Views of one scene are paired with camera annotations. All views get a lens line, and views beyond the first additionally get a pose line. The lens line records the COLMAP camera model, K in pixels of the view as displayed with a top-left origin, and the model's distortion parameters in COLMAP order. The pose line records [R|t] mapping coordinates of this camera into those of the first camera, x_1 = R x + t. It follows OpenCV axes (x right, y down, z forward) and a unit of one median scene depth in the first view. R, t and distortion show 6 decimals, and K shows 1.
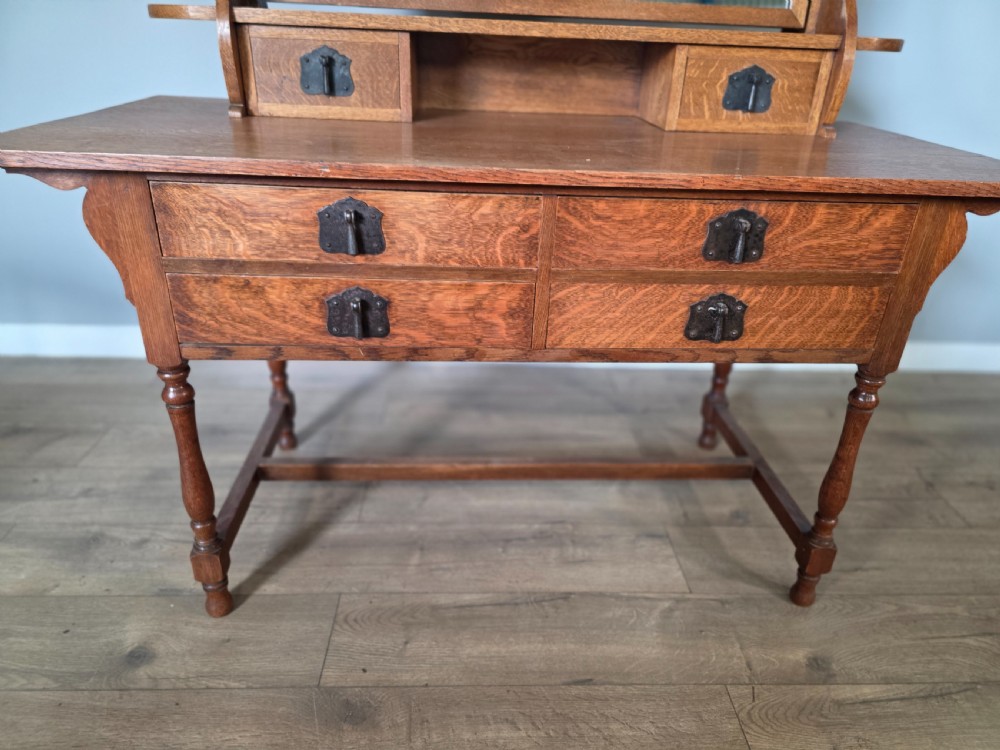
lens RADIAL K [[674.6, 0, 506.3], [0, 674.6, 382.8], [0, 0, 1]] dist [0.065730, -0.070931]
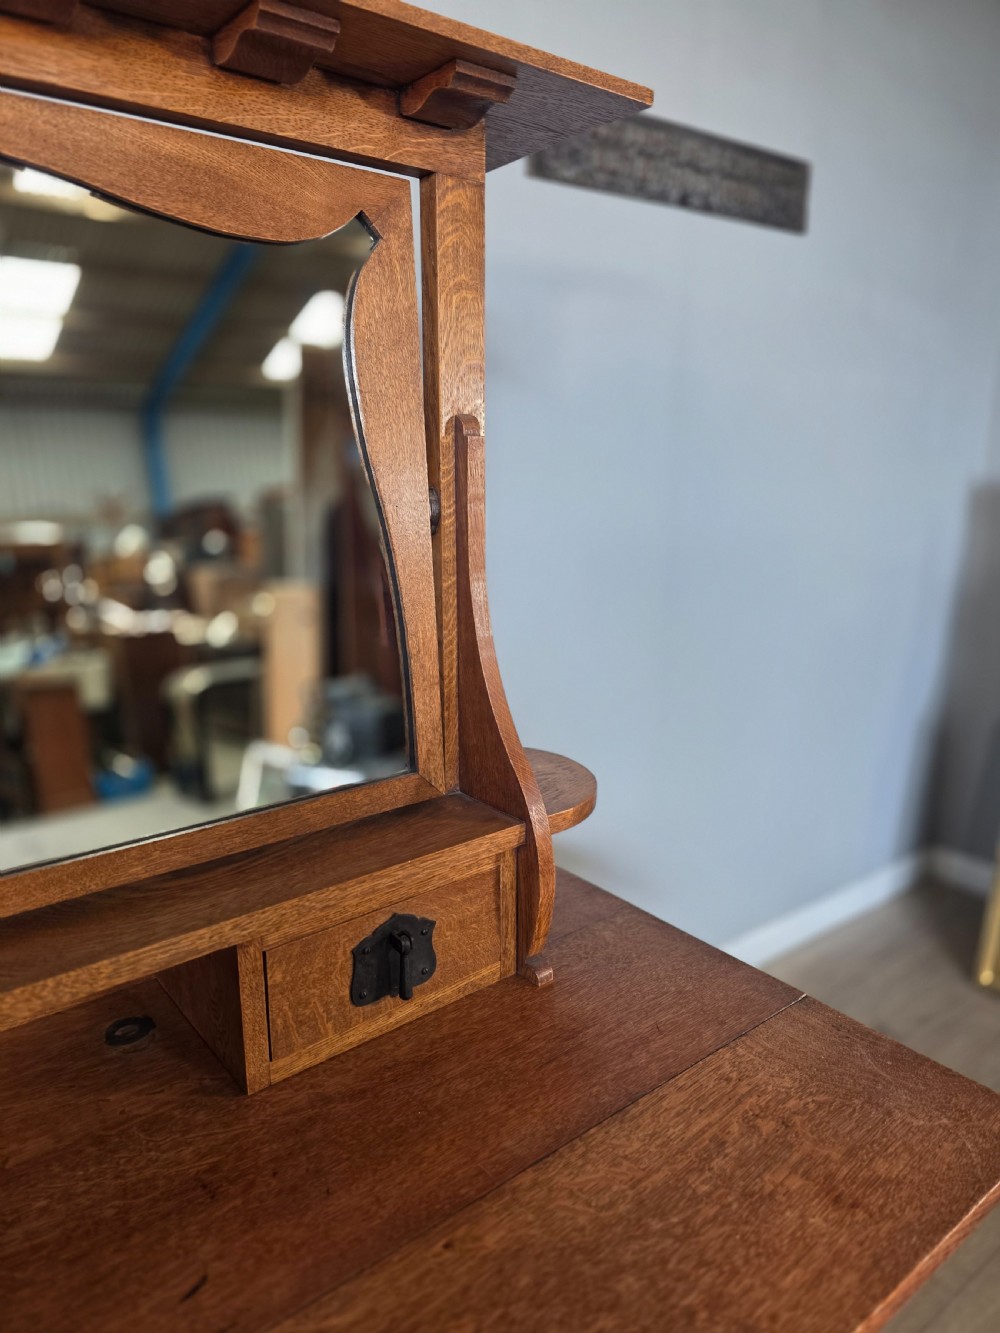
lens RADIAL K [[899.3, 0, 498.0], [0, 899.3, 671.8], [0, 0, 1]] dist [0.065730, -0.070931]
pose [[0.821051, -0.170966, 0.544653, 0.097704], [0.294529, 0.944172, -0.147621, -0.532332], [-0.489007, 0.281621, 0.825567, 0.377418]]
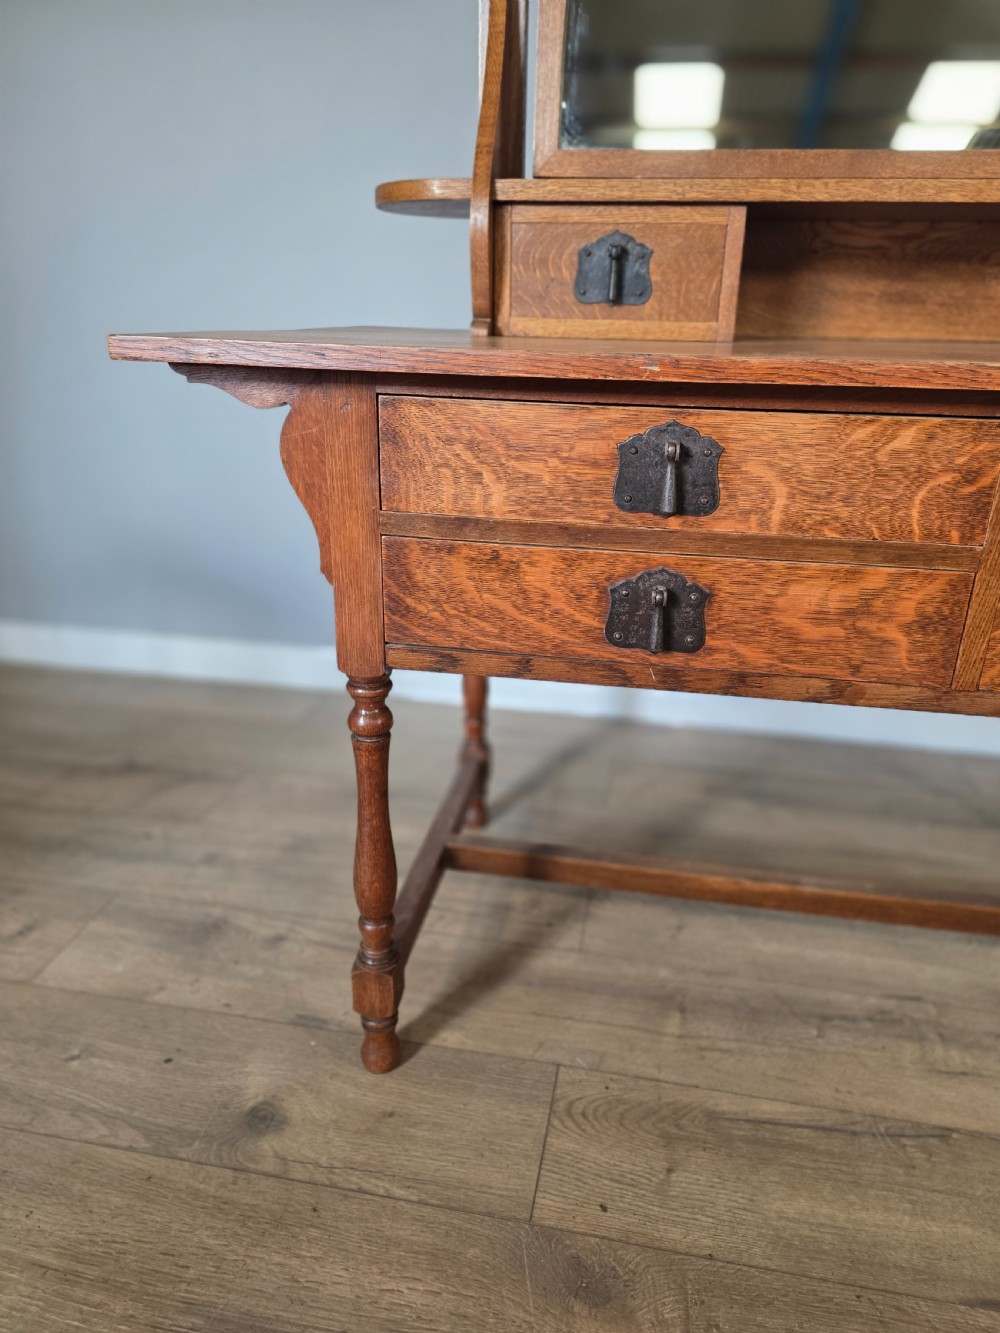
lens RADIAL K [[899.3, 0, 510.3], [0, 899.3, 669.9], [0, 0, 1]] dist [0.065730, -0.070931]
pose [[0.973593, 0.064209, -0.219076, -0.140598], [-0.087390, 0.991361, -0.097811, 0.037096], [0.210903, 0.114373, 0.970793, 0.147467]]
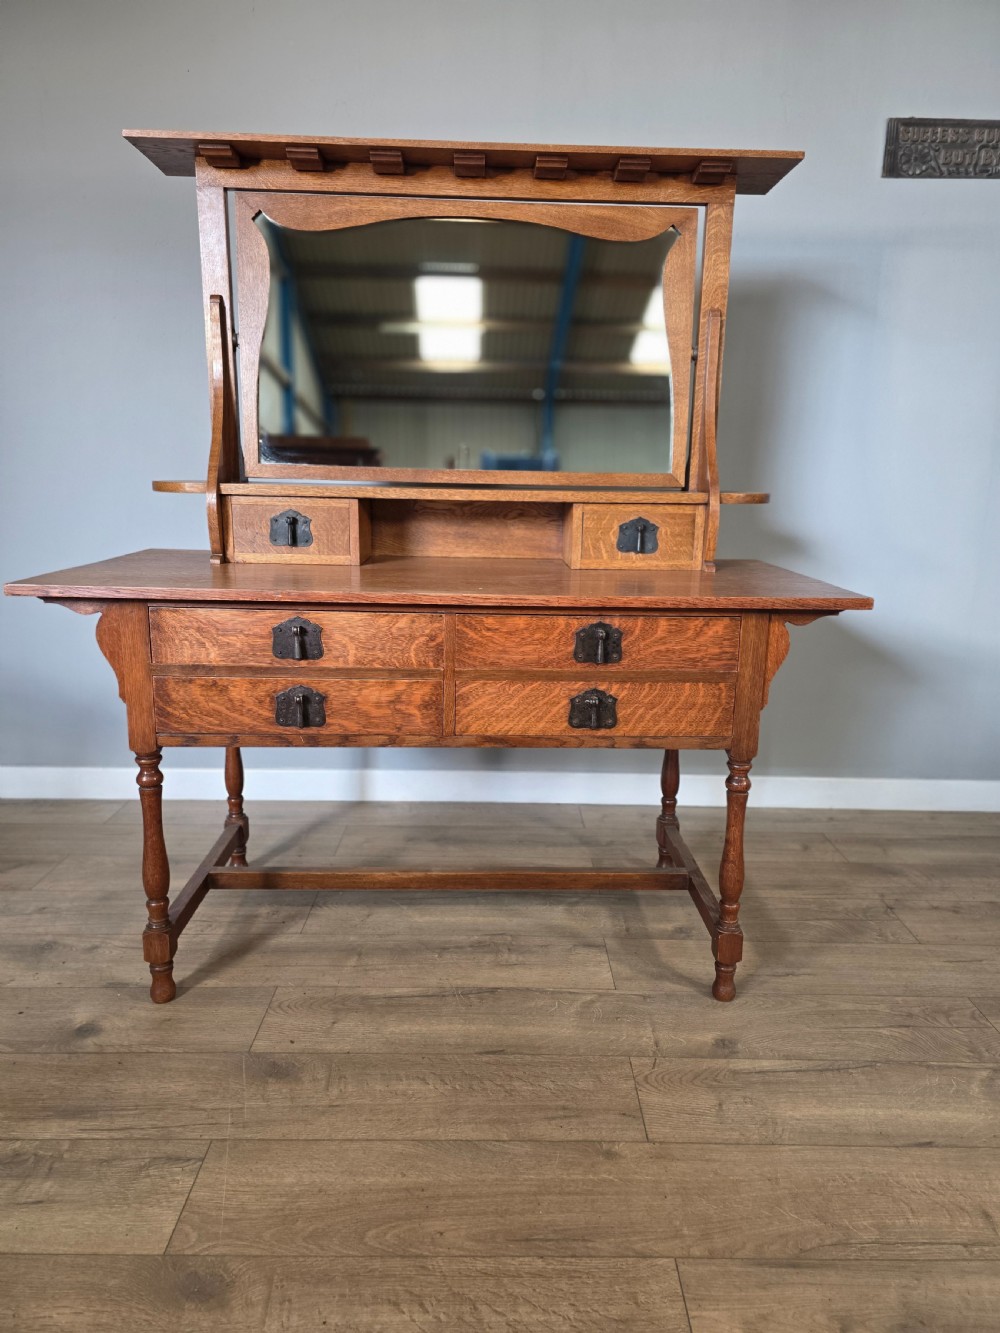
lens RADIAL K [[899.3, 0, 512.5], [0, 899.3, 671.1], [0, 0, 1]] dist [0.065730, -0.070931]
pose [[0.999334, -0.013910, -0.033724, 0.193613], [0.004944, 0.967563, -0.252580, 0.216557], [0.036144, 0.252245, 0.966988, -0.516808]]
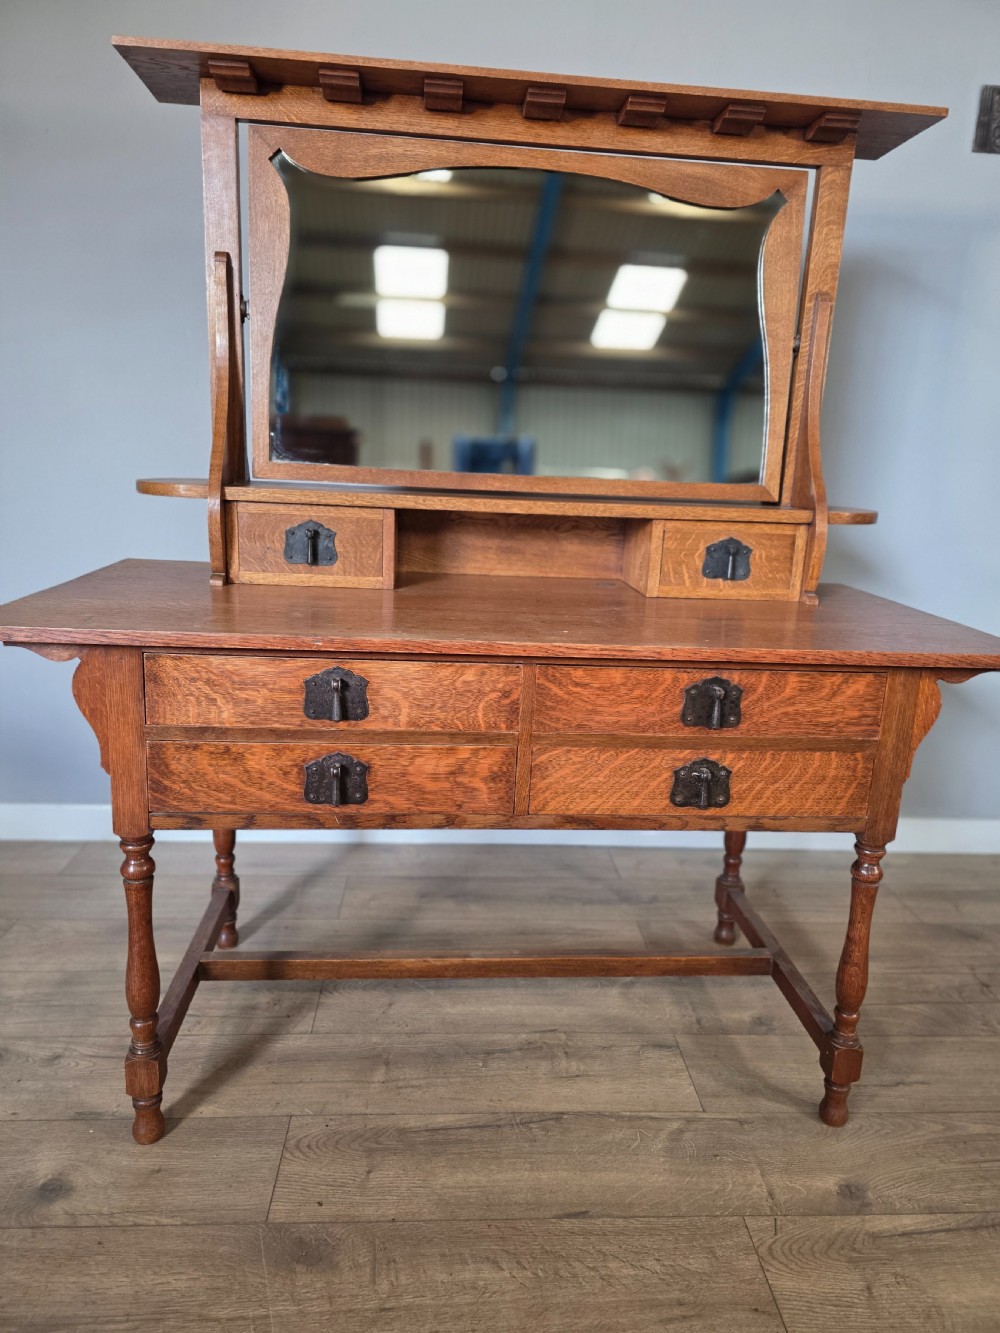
lens RADIAL K [[899.3, 0, 511.3], [0, 899.3, 659.1], [0, 0, 1]] dist [0.065730, -0.070931]
pose [[0.999658, 0.000502, 0.026141, 0.000014], [0.005879, 0.969894, -0.243458, 0.041109], [-0.025476, 0.243528, 0.969559, -0.268768]]
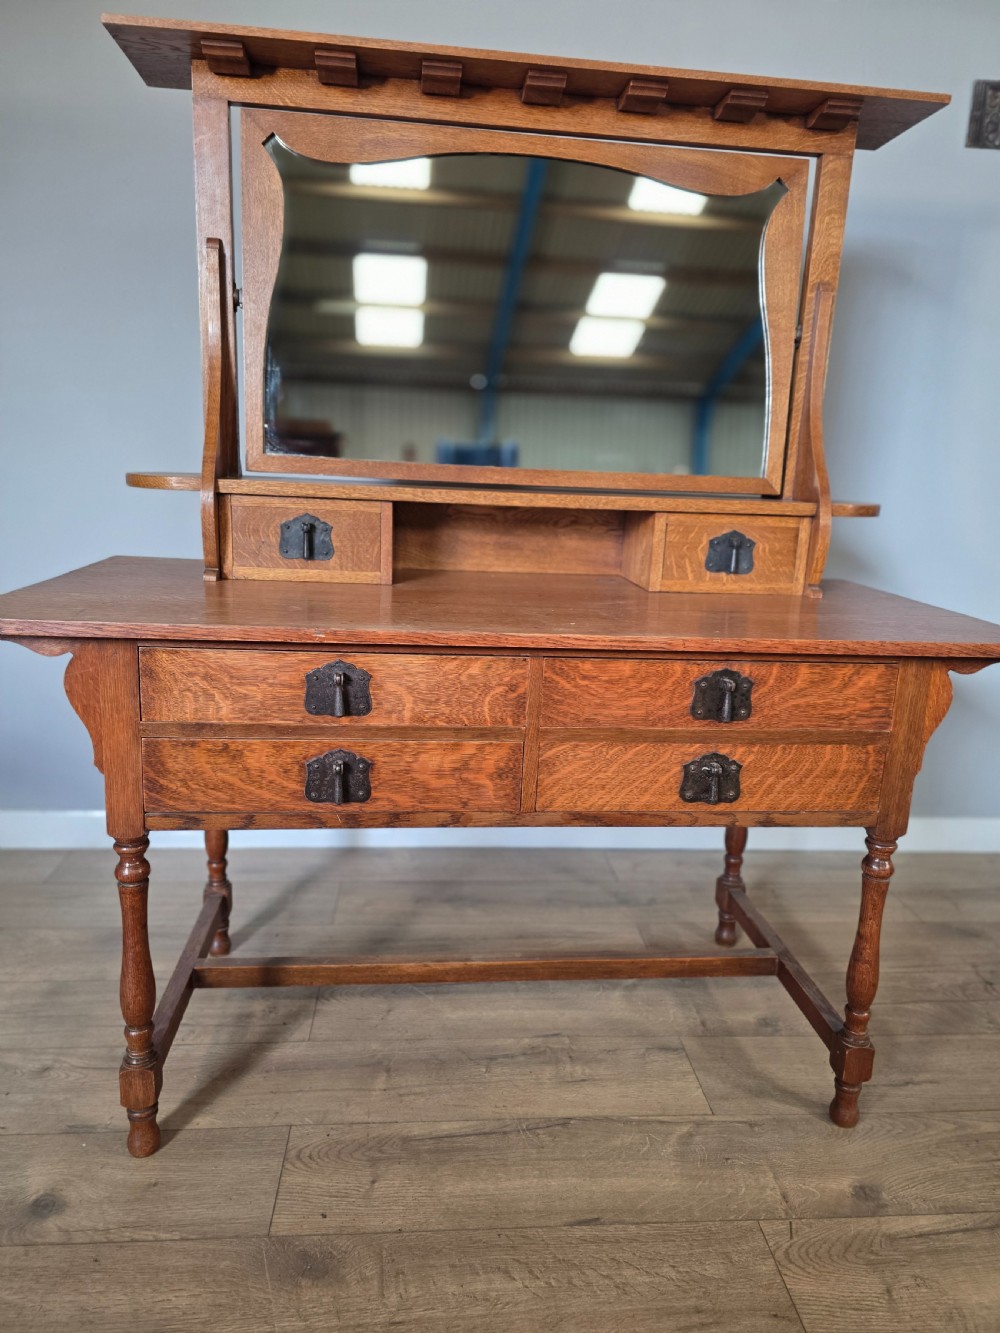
lens RADIAL K [[899.3, 0, 509.3], [0, 899.3, 664.2], [0, 0, 1]] dist [0.065730, -0.070931]
pose [[0.998933, -0.006004, 0.045791, -0.030677], [0.017171, 0.968716, -0.247576, 0.052965], [-0.042872, 0.248098, 0.967786, -0.236148]]
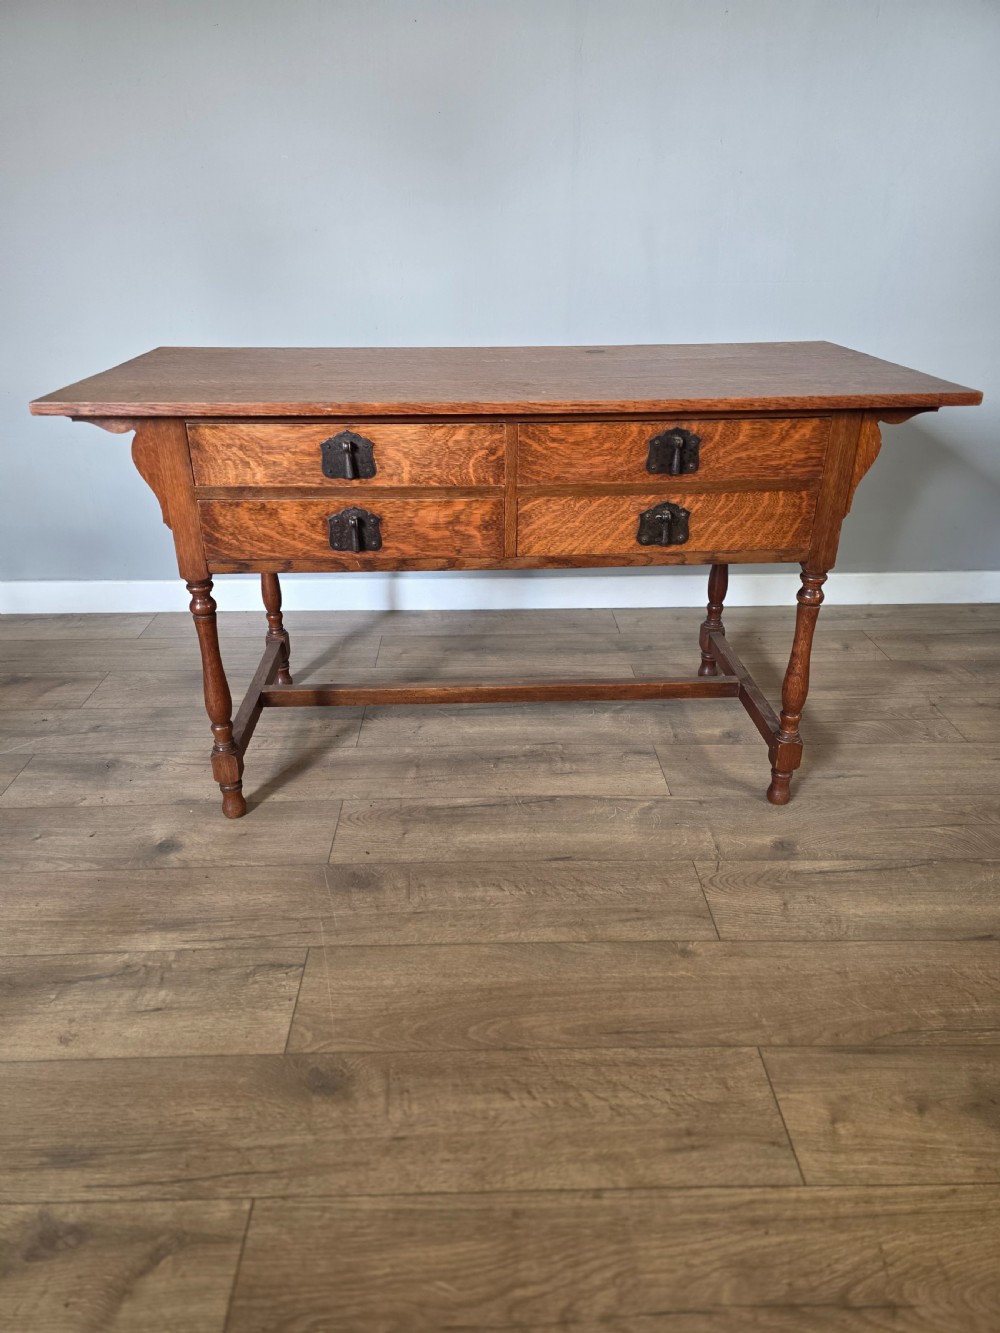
lens RADIAL K [[897.2, 0, 492.8], [0, 897.2, 673.6], [0, 0, 1]] dist [0.081355, -0.087474]
pose [[0.998635, -0.028484, -0.043787, 0.070334], [0.027987, 0.999537, -0.011932, 0.147602], [0.044106, 0.010690, 0.998970, -0.470848]]
